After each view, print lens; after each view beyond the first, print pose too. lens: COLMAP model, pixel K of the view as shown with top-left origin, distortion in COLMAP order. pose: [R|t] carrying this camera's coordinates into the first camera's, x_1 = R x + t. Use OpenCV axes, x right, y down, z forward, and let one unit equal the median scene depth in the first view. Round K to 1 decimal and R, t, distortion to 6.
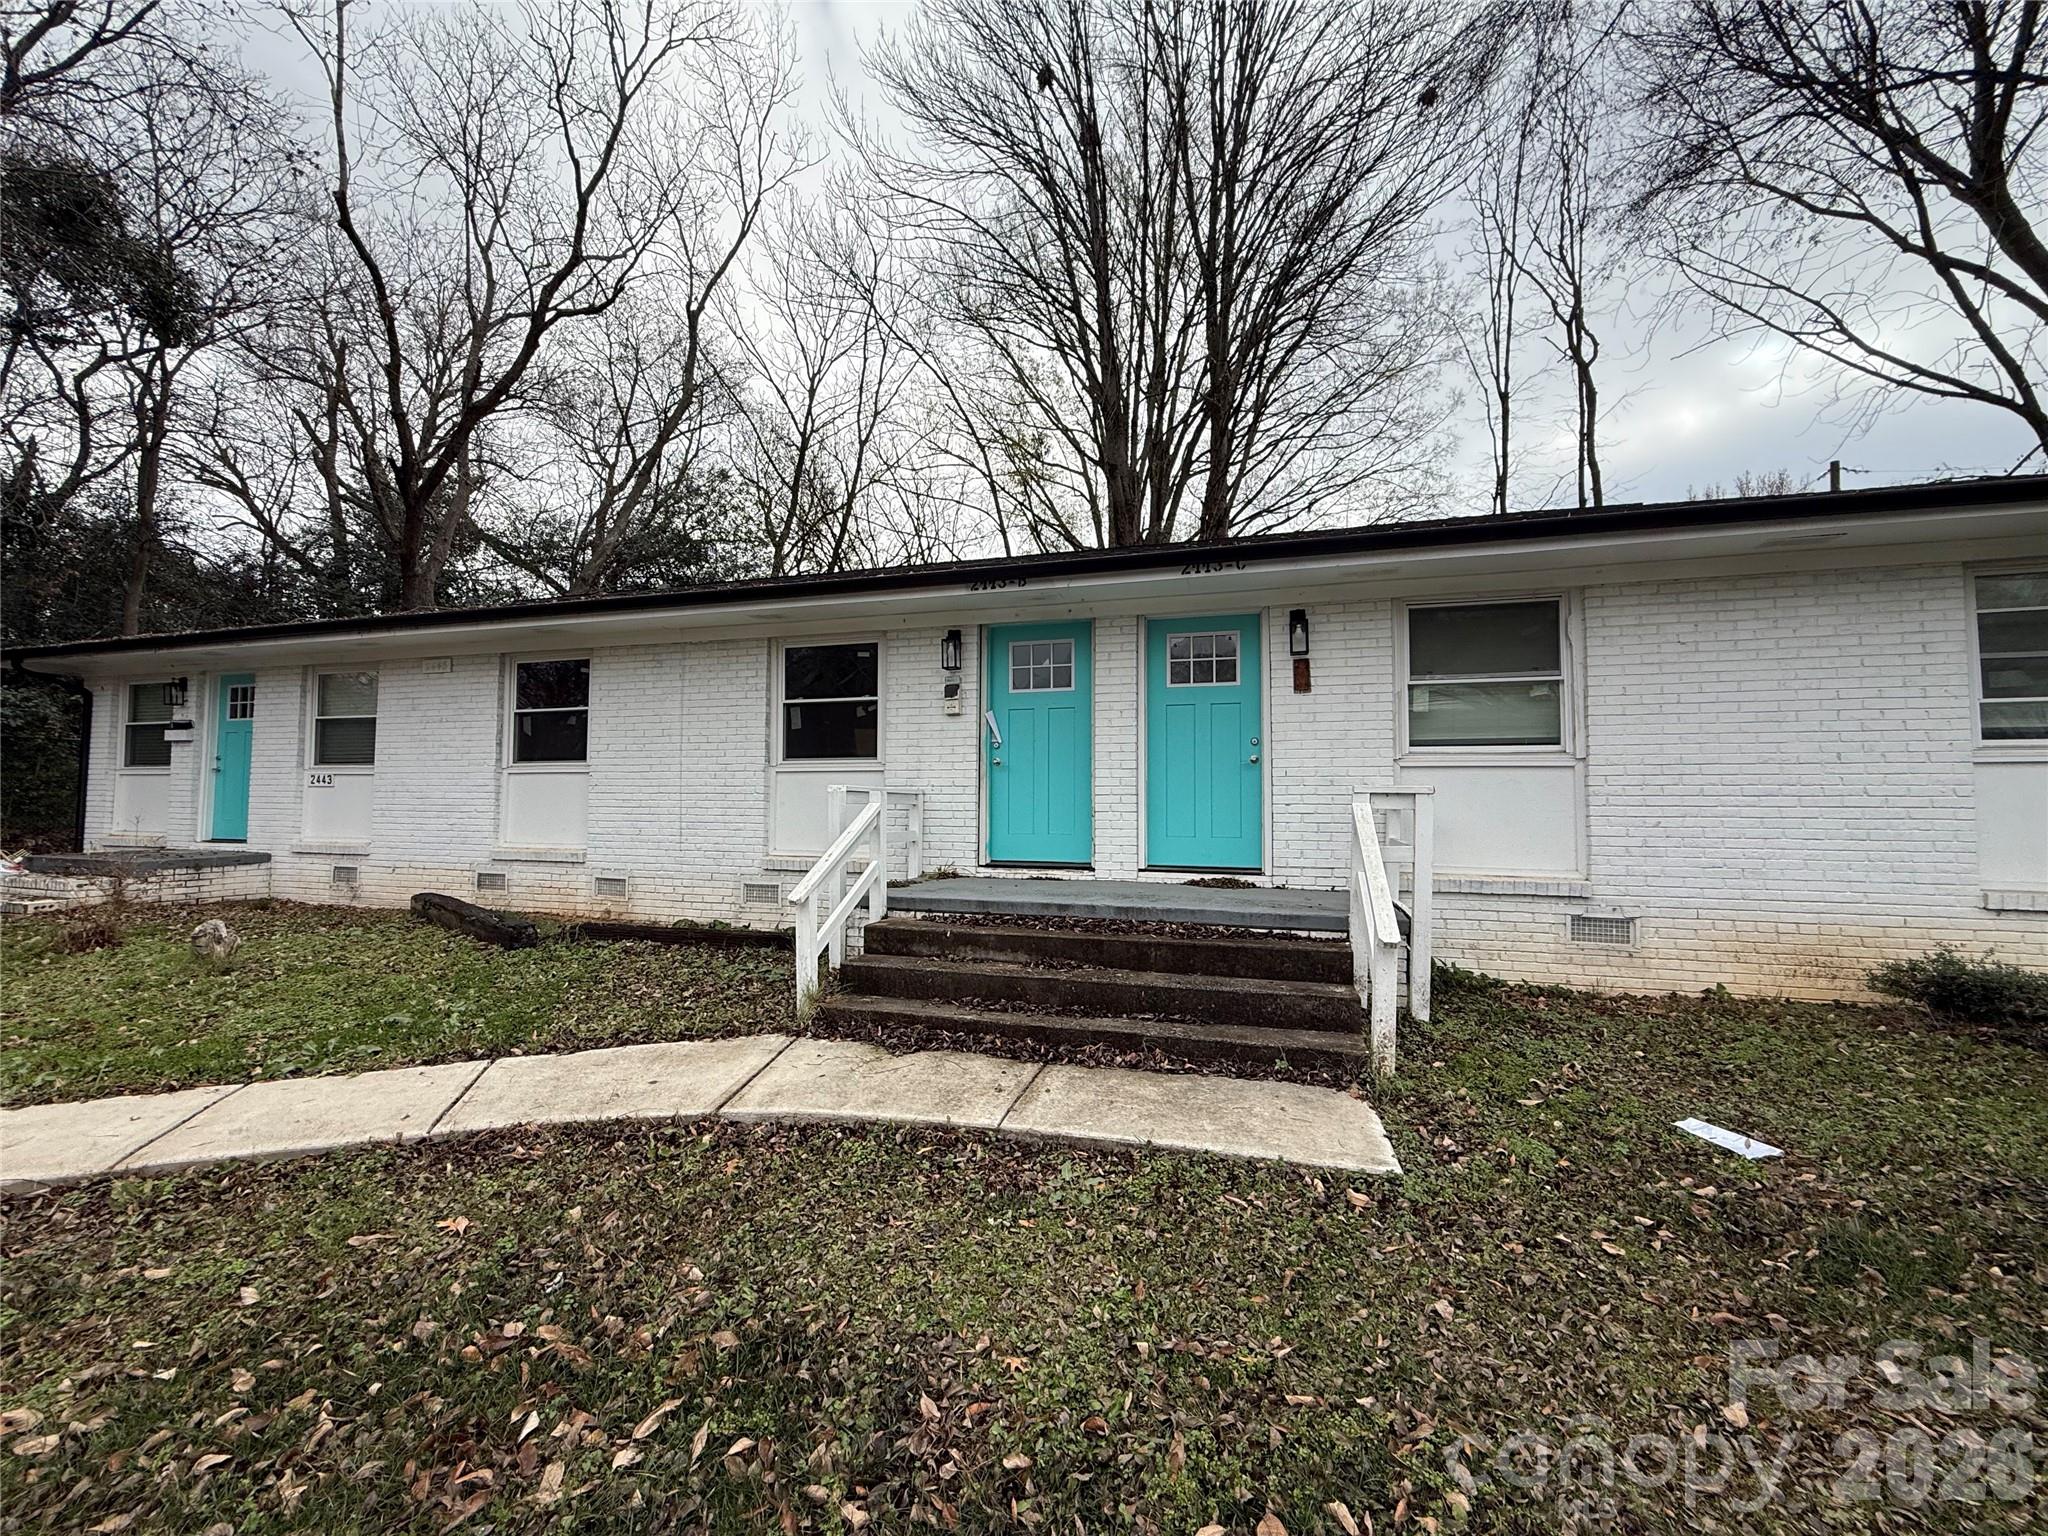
lens RADIAL K [[818.4, 0, 1021.9], [0, 818.4, 761.9], [0, 0, 1]] dist [0.001422, 0.000130]
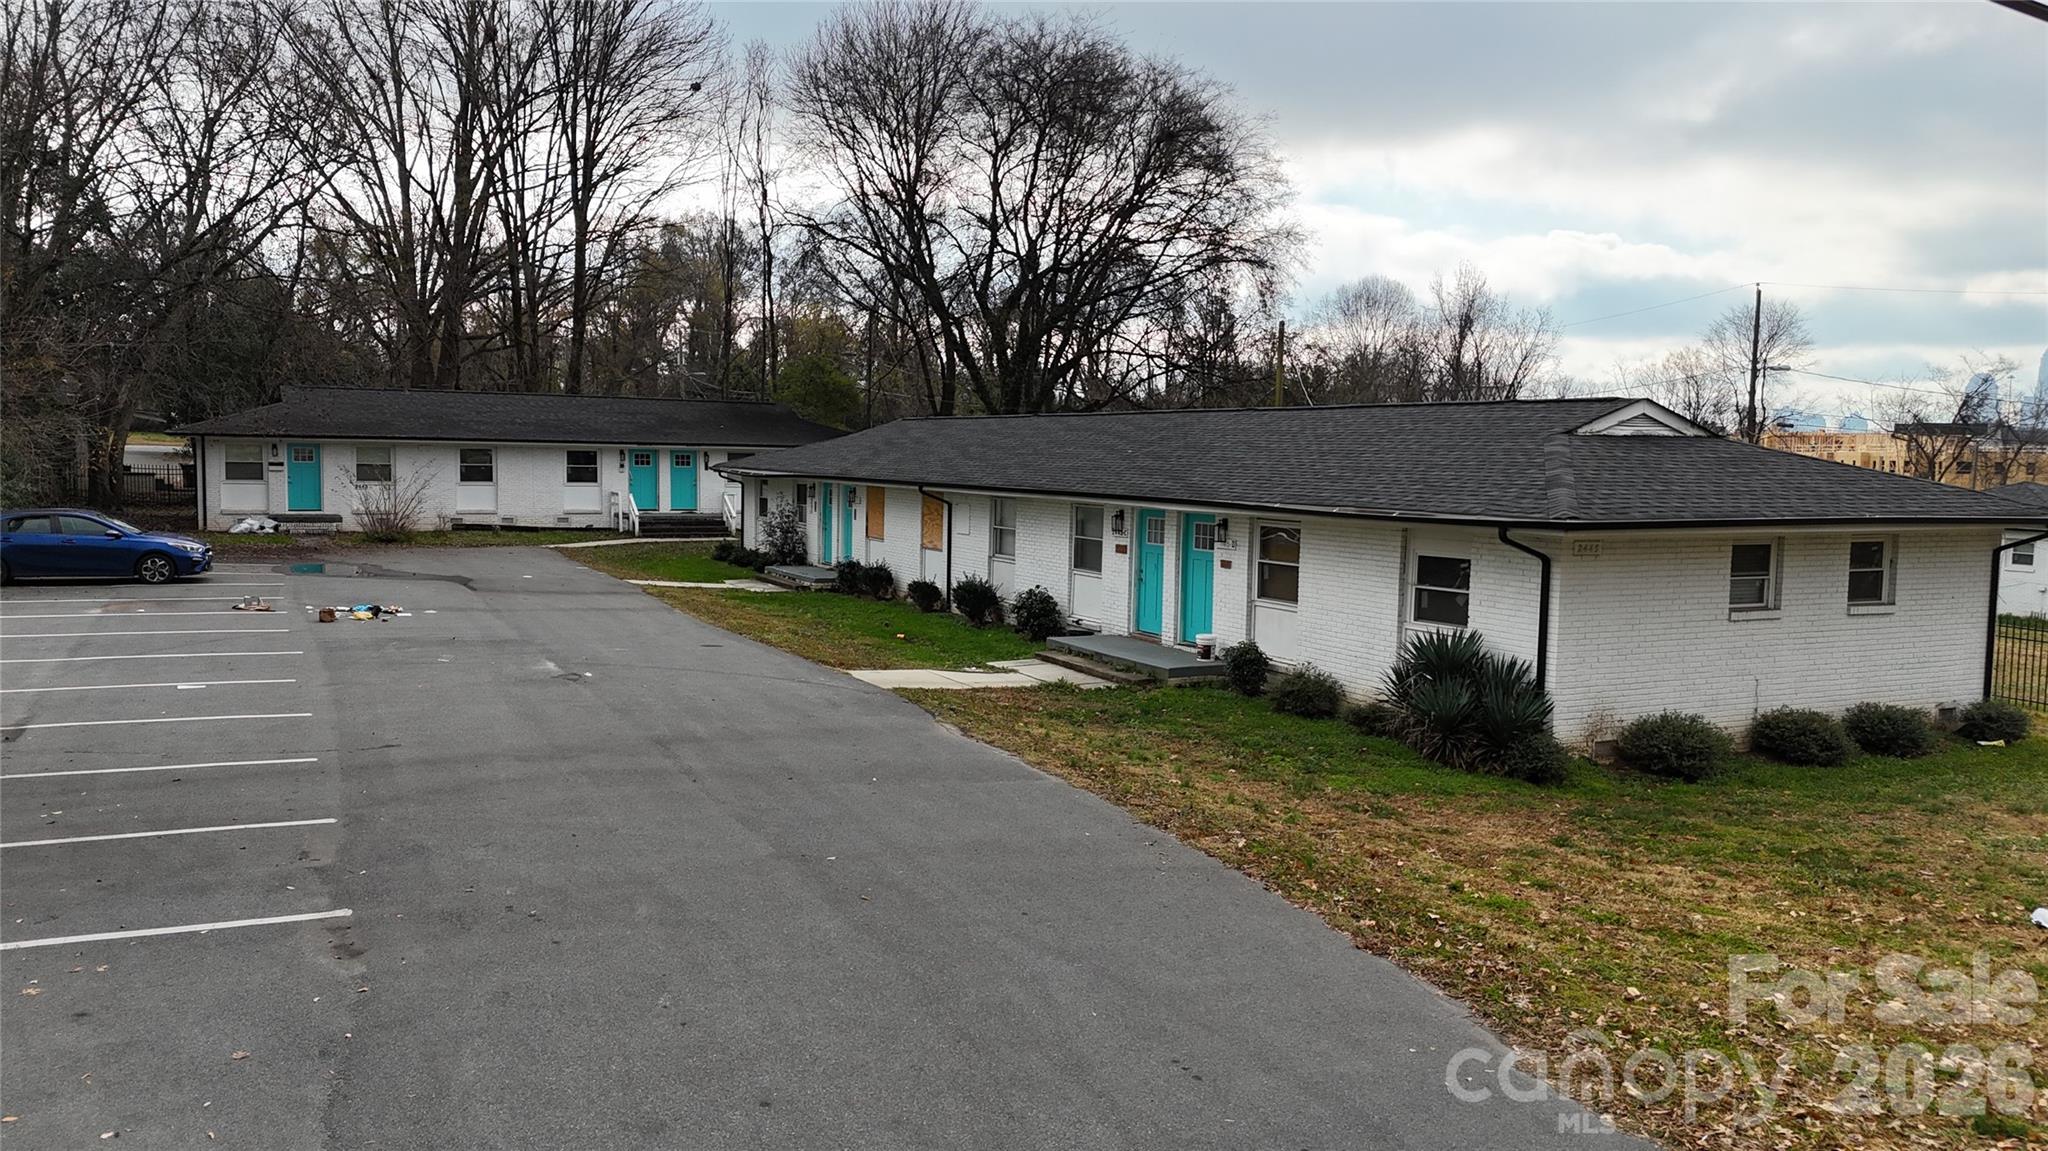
lens RADIAL K [[1527.8, 0, 1024.0], [0, 1527.8, 575.5], [0, 0, 1]] dist [0.105016, -0.133191]
pose [[0.724358, -0.050692, 0.687558, -3.150034], [-0.046382, 0.991450, 0.121962, -0.462962], [-0.687862, -0.120235, 0.715814, -4.706147]]
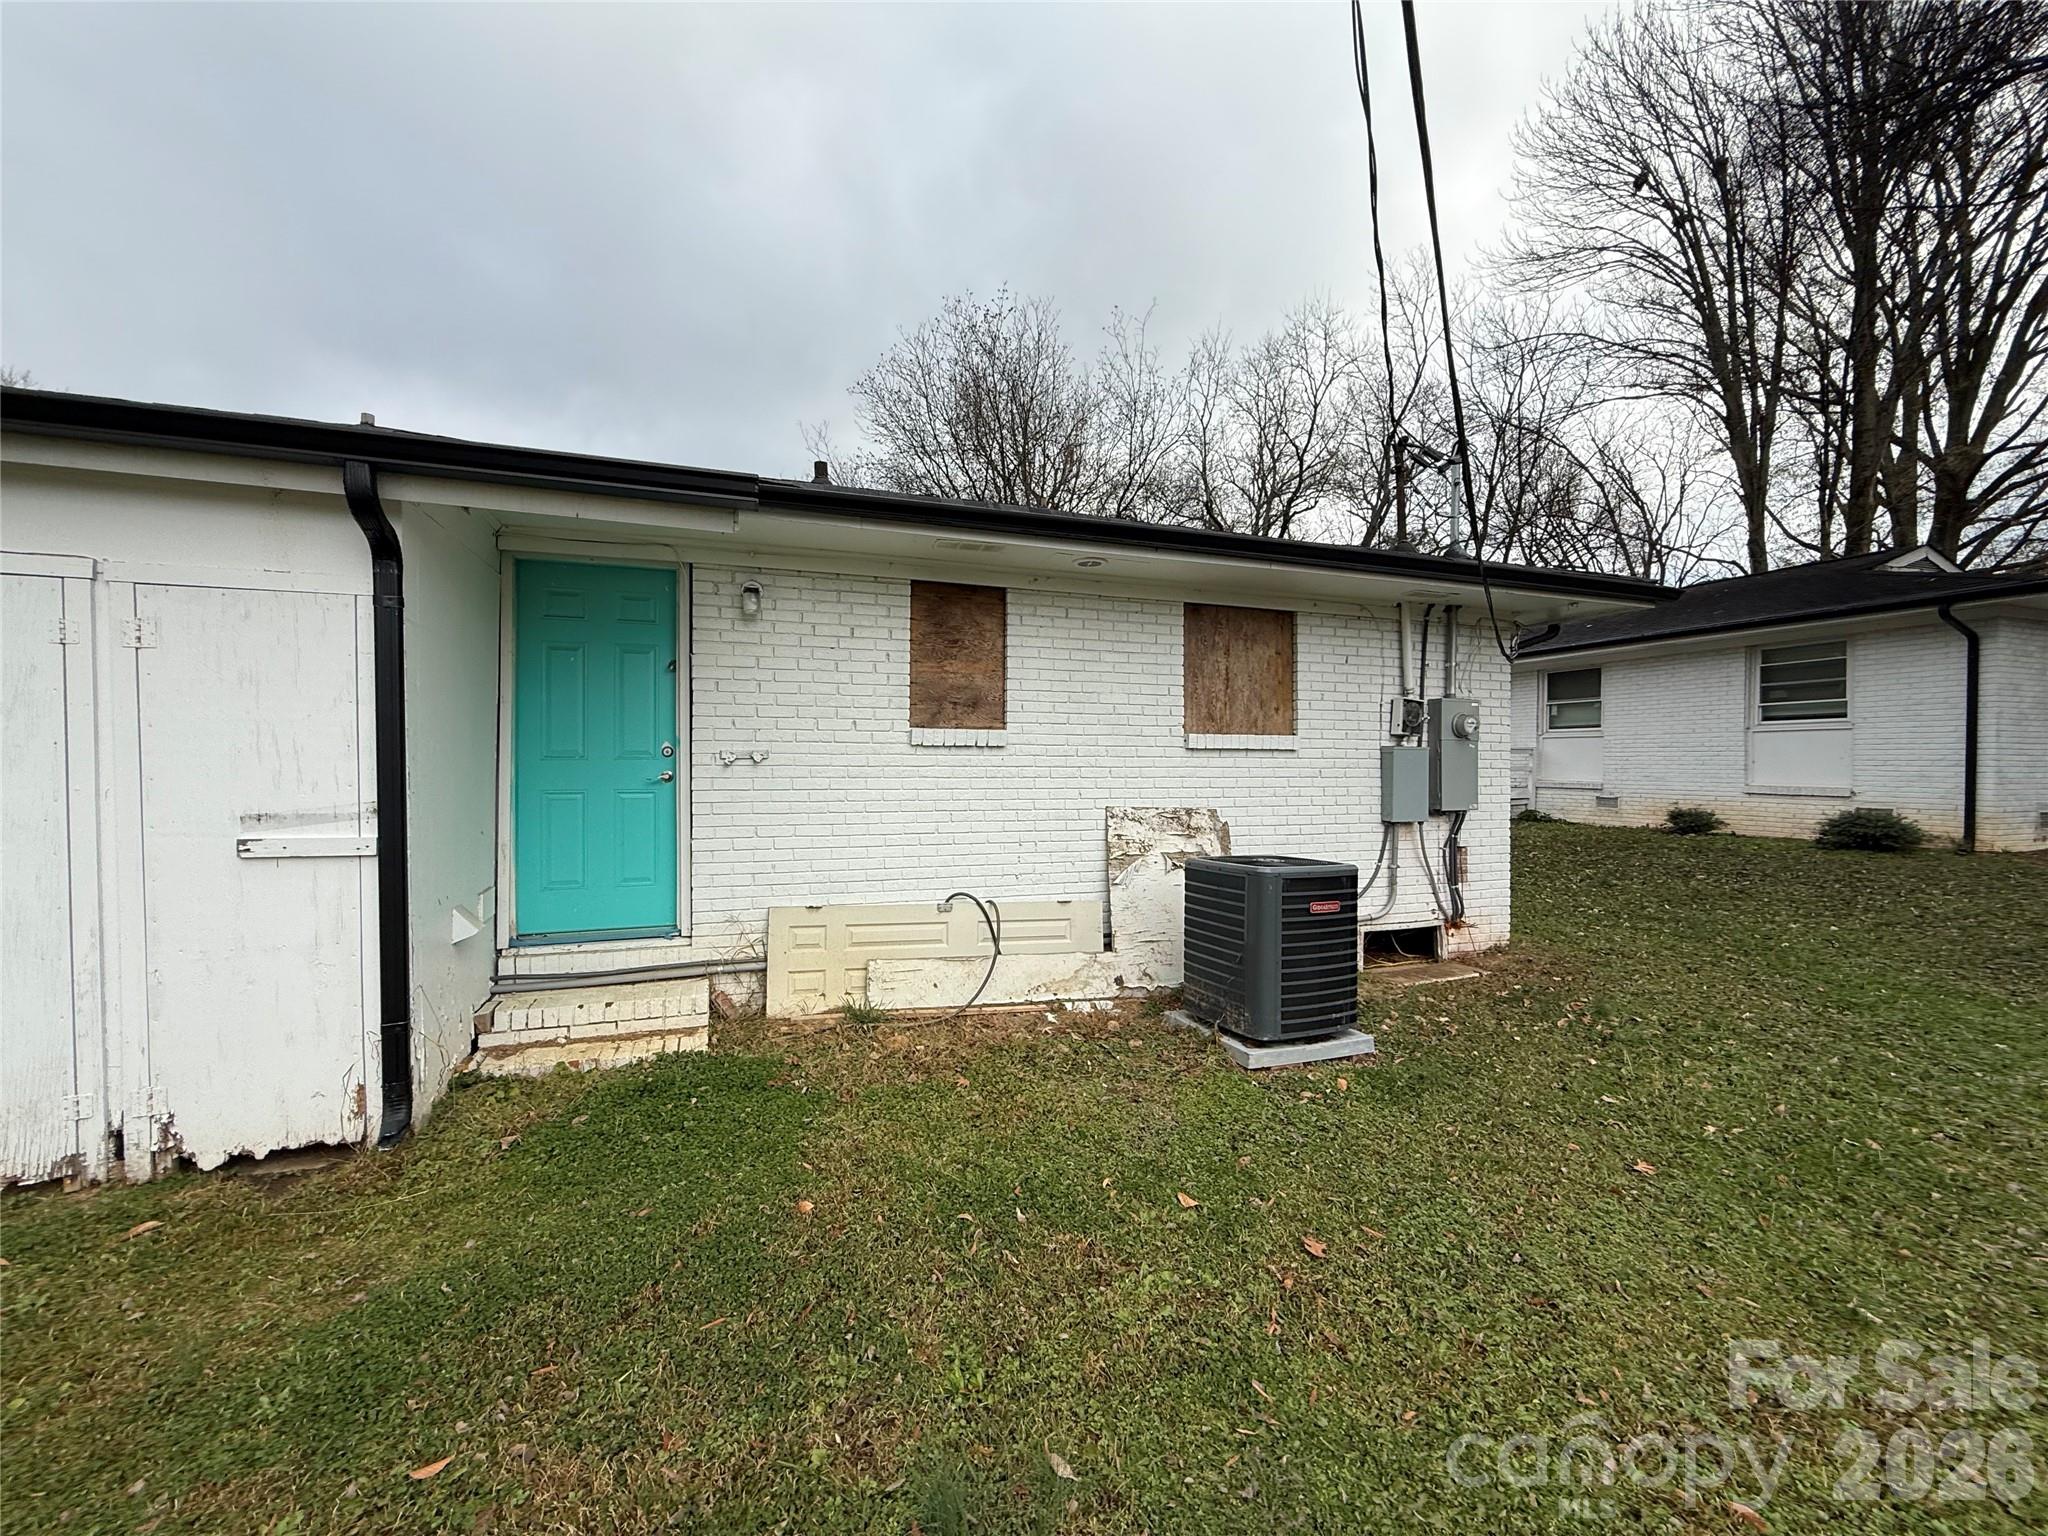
lens RADIAL K [[810.2, 0, 1021.5], [0, 810.2, 772.0], [0, 0, 1]] dist [0.000280, 0.000233]
pose [[0.590002, 0.005025, -0.807386, 1.096724], [0.039489, 0.998604, 0.035071, -0.028444], [0.806435, -0.052574, 0.588980, -1.246304]]
